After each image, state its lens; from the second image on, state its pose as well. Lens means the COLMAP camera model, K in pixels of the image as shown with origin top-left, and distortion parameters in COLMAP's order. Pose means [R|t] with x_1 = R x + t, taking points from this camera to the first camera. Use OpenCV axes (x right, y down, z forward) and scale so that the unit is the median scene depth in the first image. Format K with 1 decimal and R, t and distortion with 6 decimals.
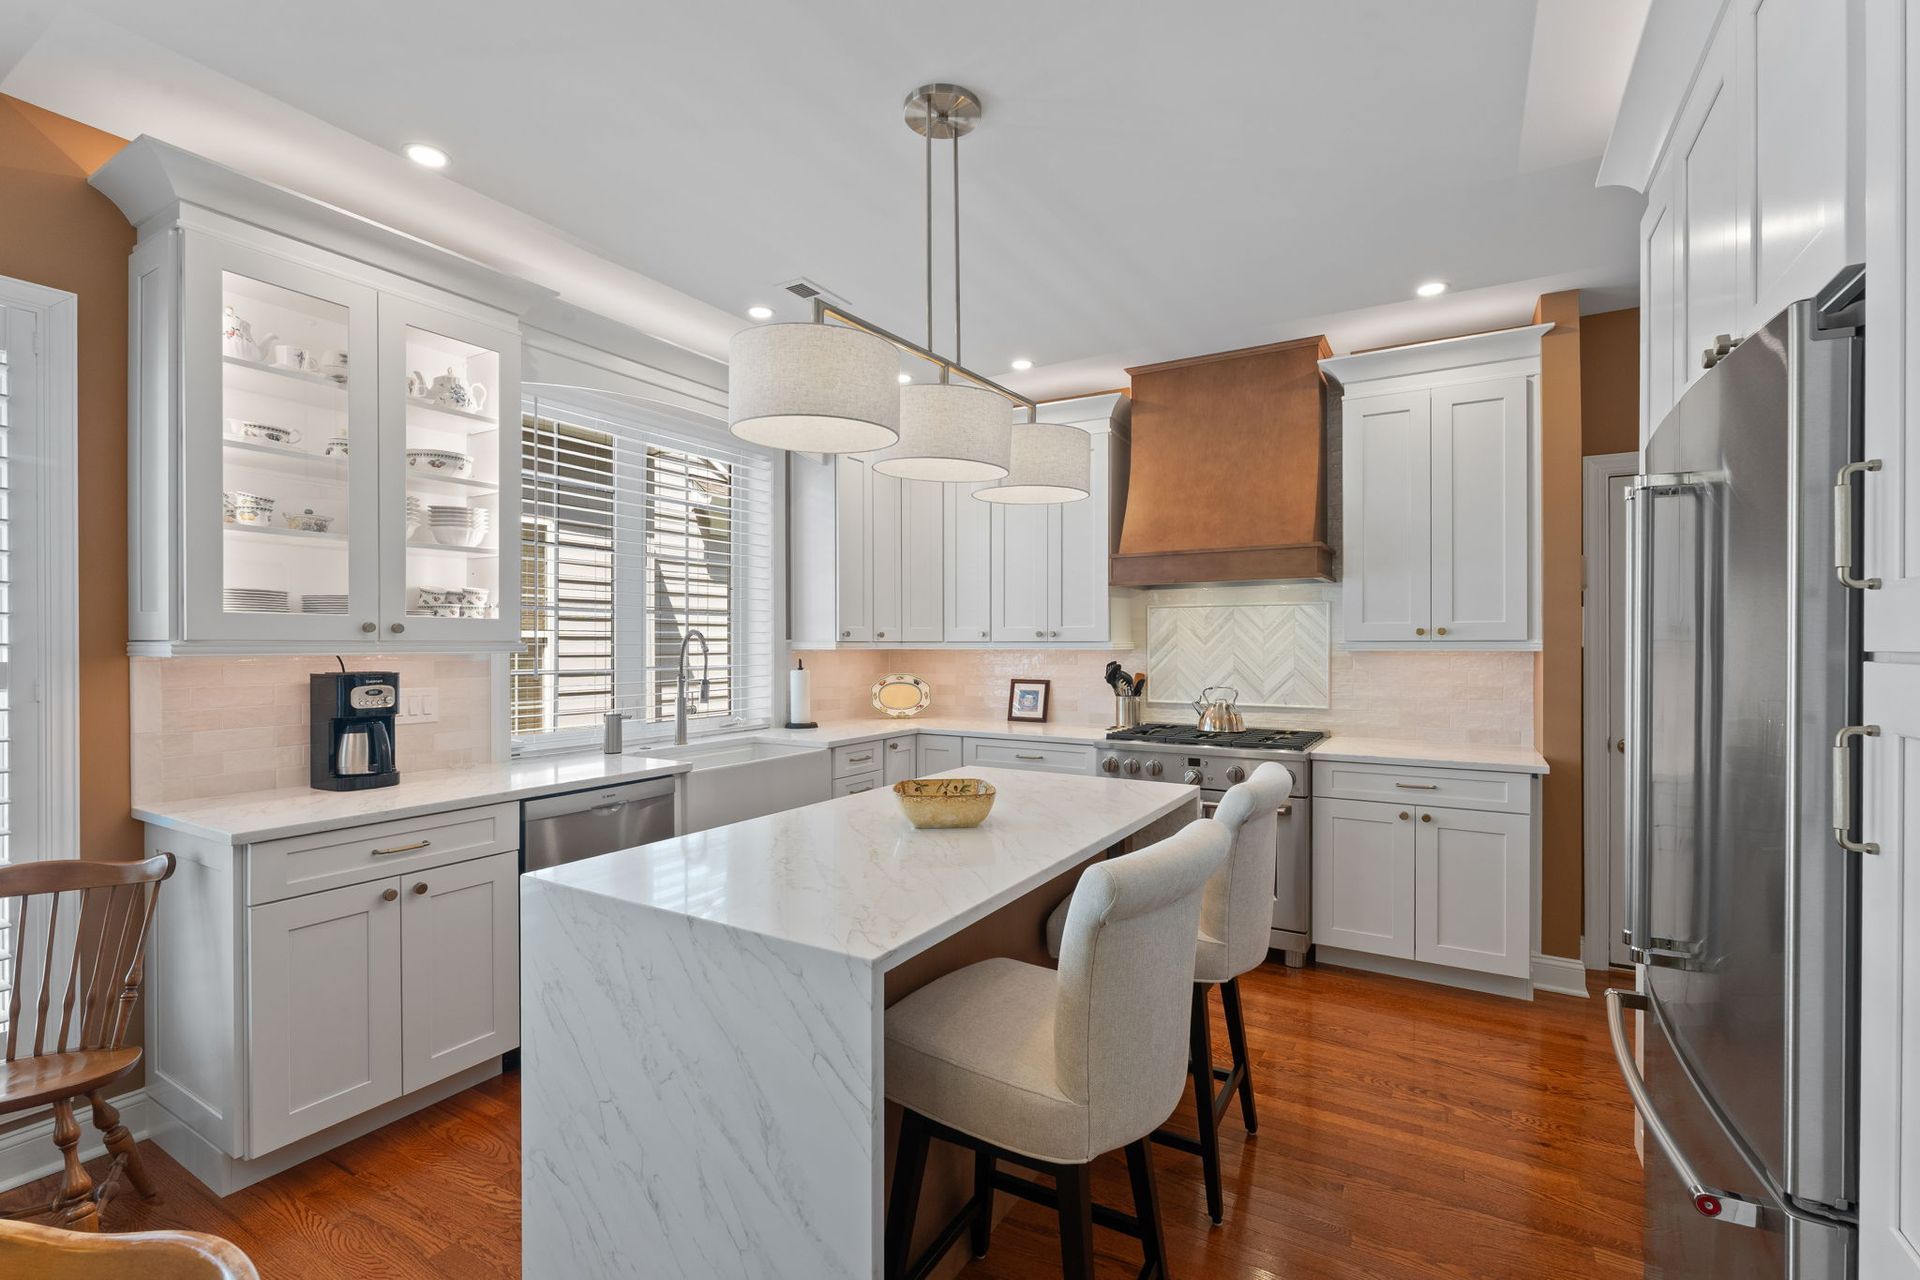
lens RADIAL K [[841.3, 0, 956.6], [0, 841.3, 647.5], [0, 0, 1]] dist [0.001799, -0.001870]
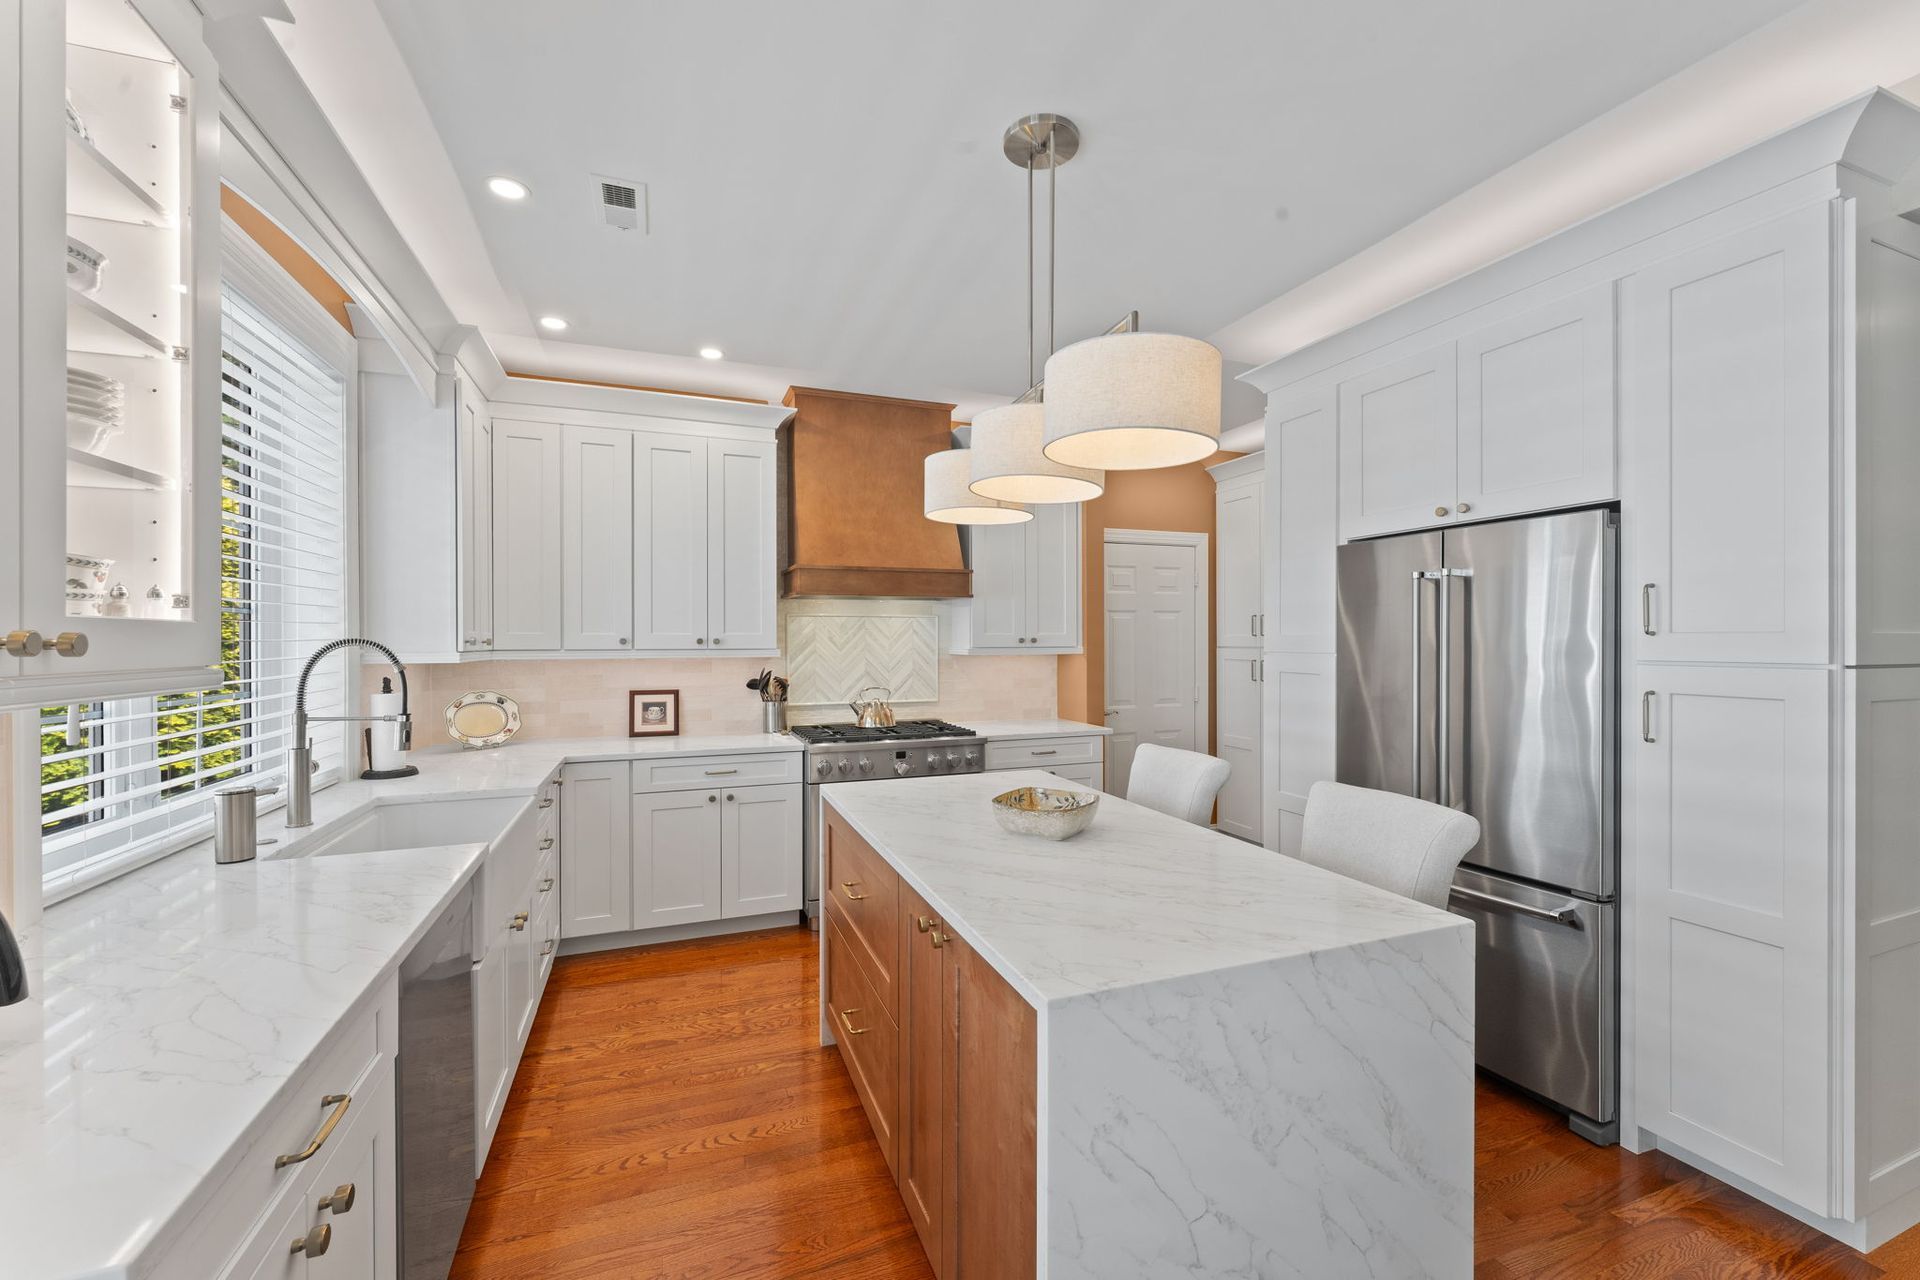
lens RADIAL K [[772.7, 0, 961.2], [0, 772.7, 636.2], [0, 0, 1]] dist [0.005372, -0.002852]
pose [[0.616797, 0.003801, 0.787113, -0.447420], [0.004773, 0.999952, -0.008568, -0.013994], [-0.787108, 0.009041, 0.616749, 0.268207]]
